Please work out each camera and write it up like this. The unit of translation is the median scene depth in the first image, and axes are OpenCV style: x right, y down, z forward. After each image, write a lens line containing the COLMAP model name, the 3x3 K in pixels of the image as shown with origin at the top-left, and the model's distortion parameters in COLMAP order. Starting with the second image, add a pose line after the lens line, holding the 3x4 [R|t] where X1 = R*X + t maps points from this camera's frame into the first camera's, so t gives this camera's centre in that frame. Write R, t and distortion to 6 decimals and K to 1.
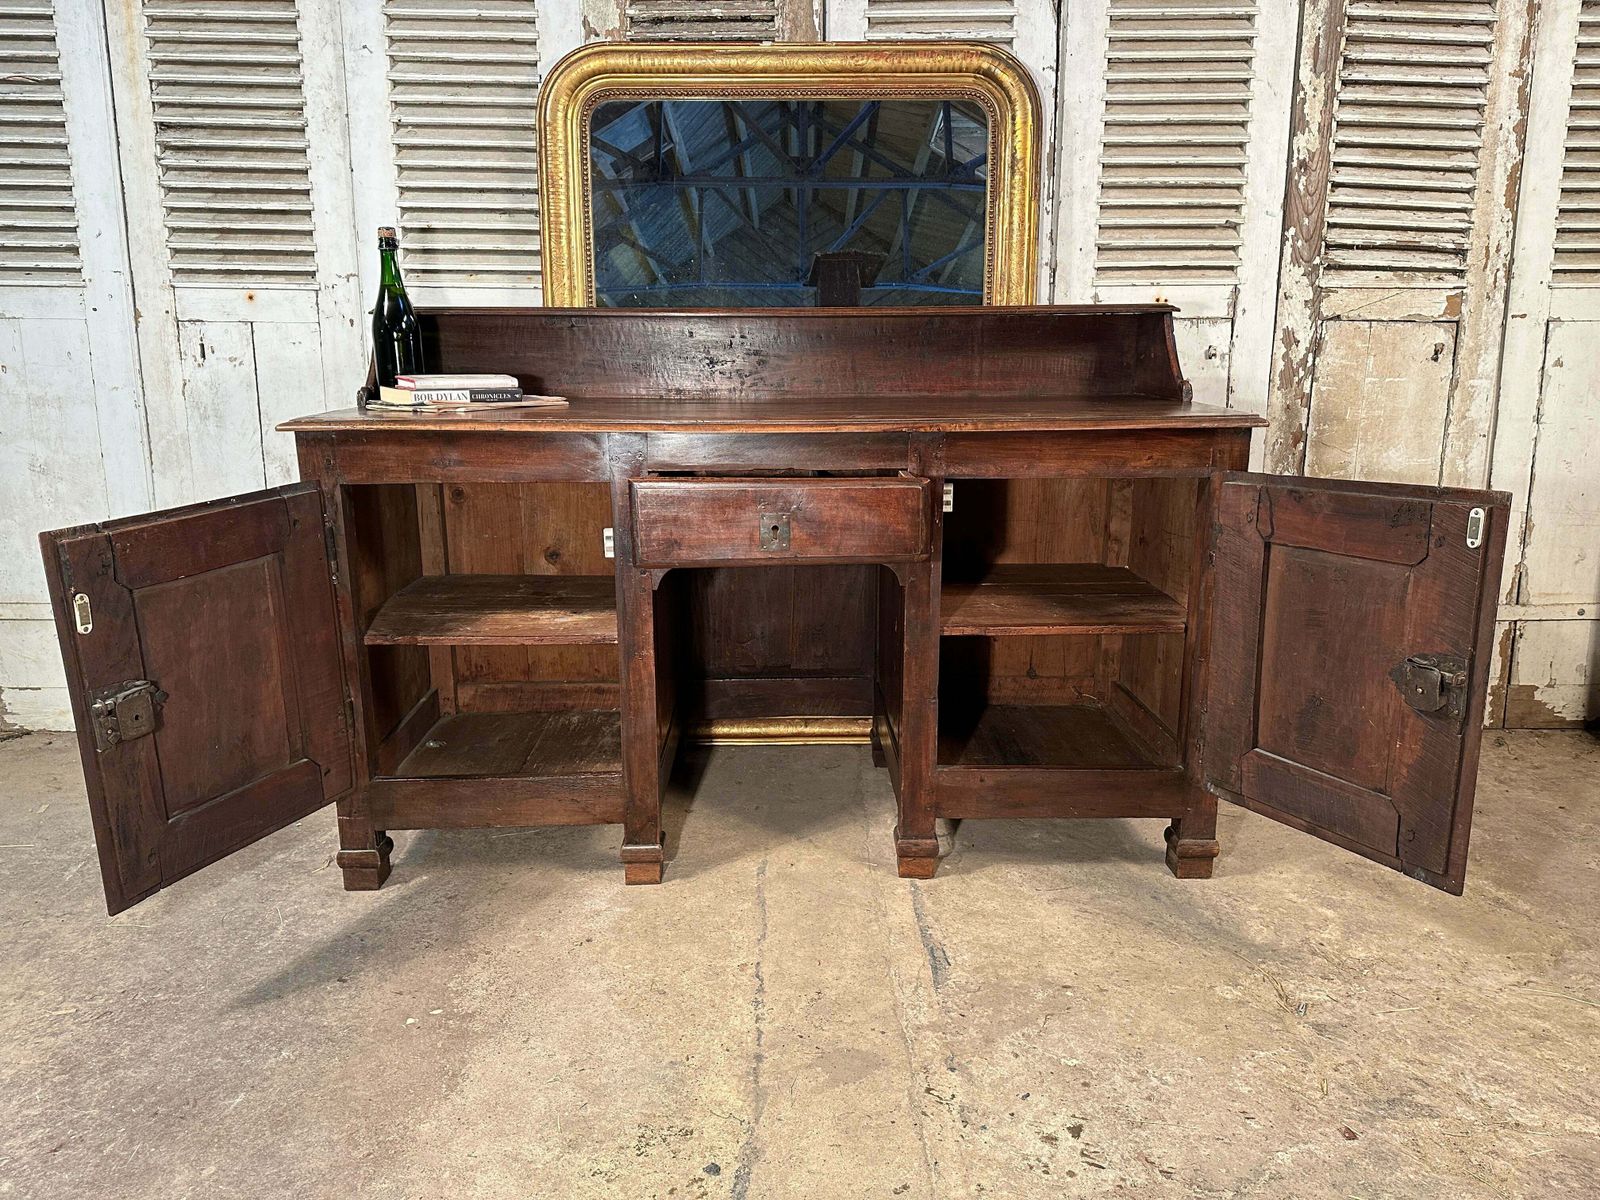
lens RADIAL K [[1140.2, 0, 801.0], [0, 1140.2, 596.1], [0, 0, 1]] dist [0.020777, -0.030703]
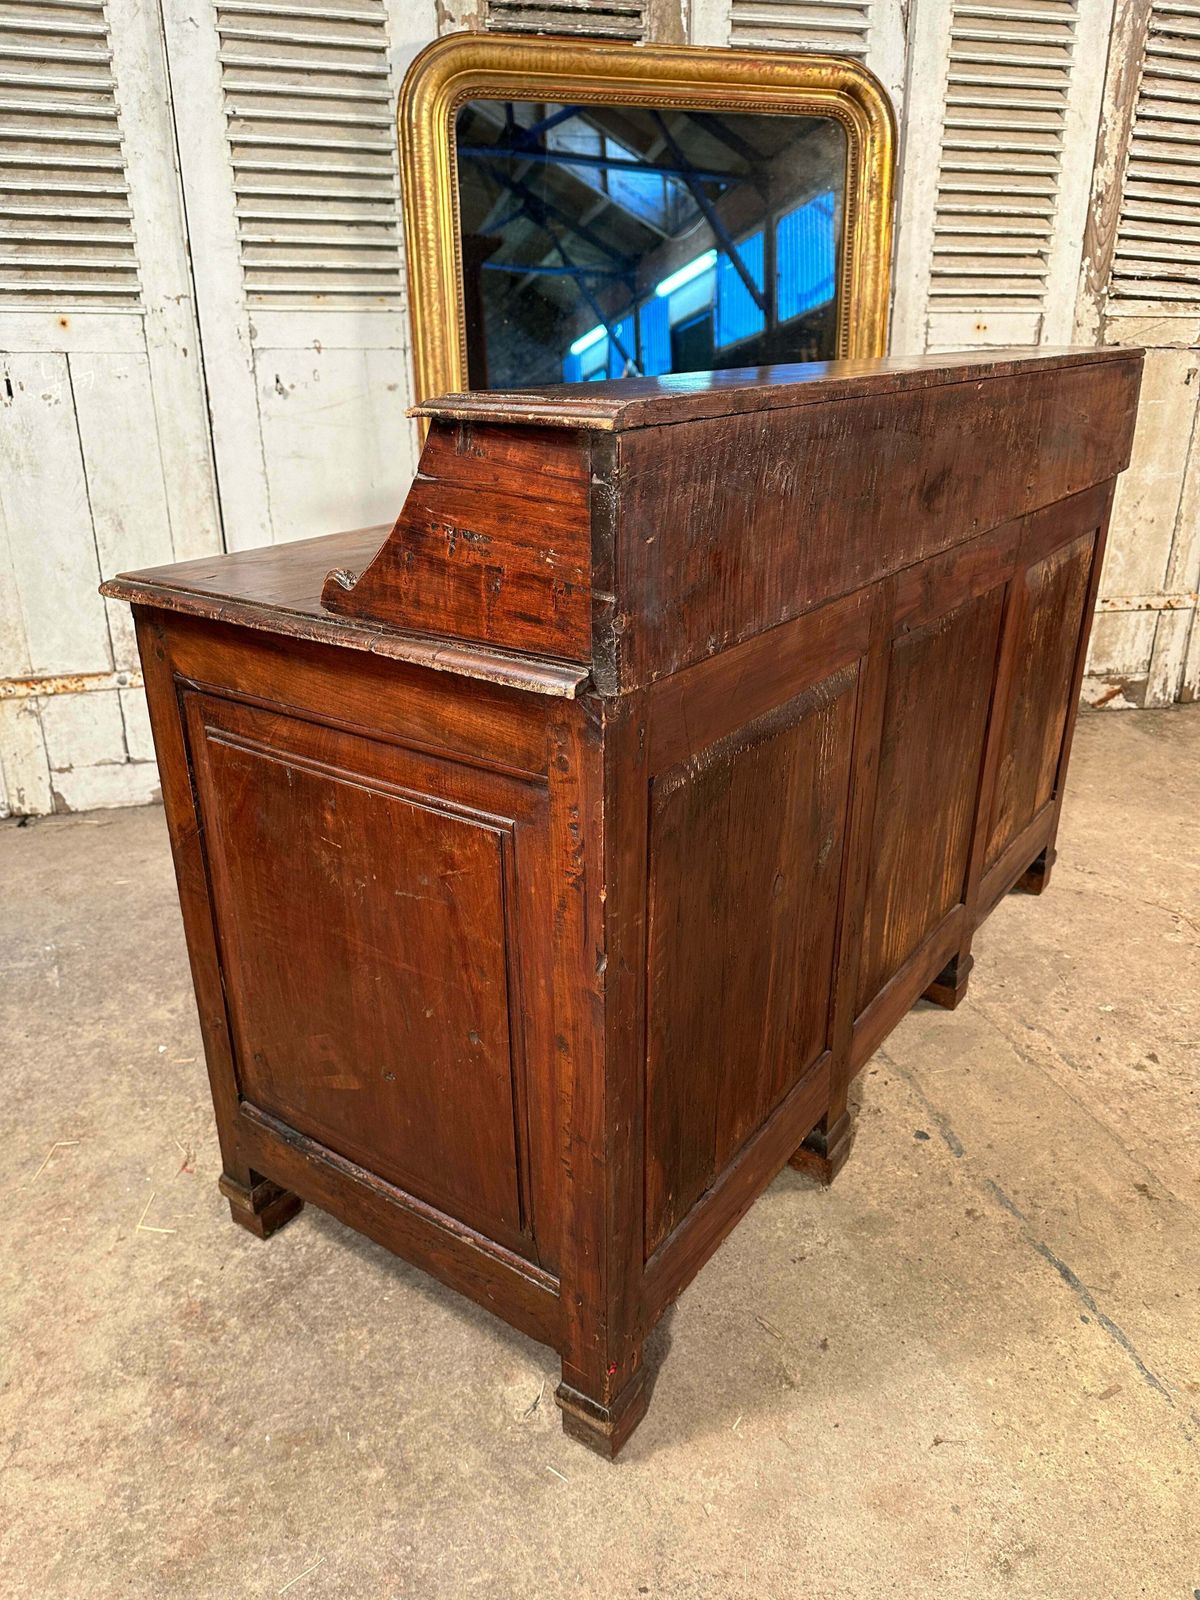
lens RADIAL K [[1140.2, 0, 595.3], [0, 1140.2, 799.2], [0, 0, 1]] dist [0.020777, -0.030703]
pose [[0.962773, -0.101306, 0.250609, -0.354682], [0.055857, 0.981666, 0.182242, -0.042071], [-0.264476, -0.161460, 0.950780, 0.006891]]
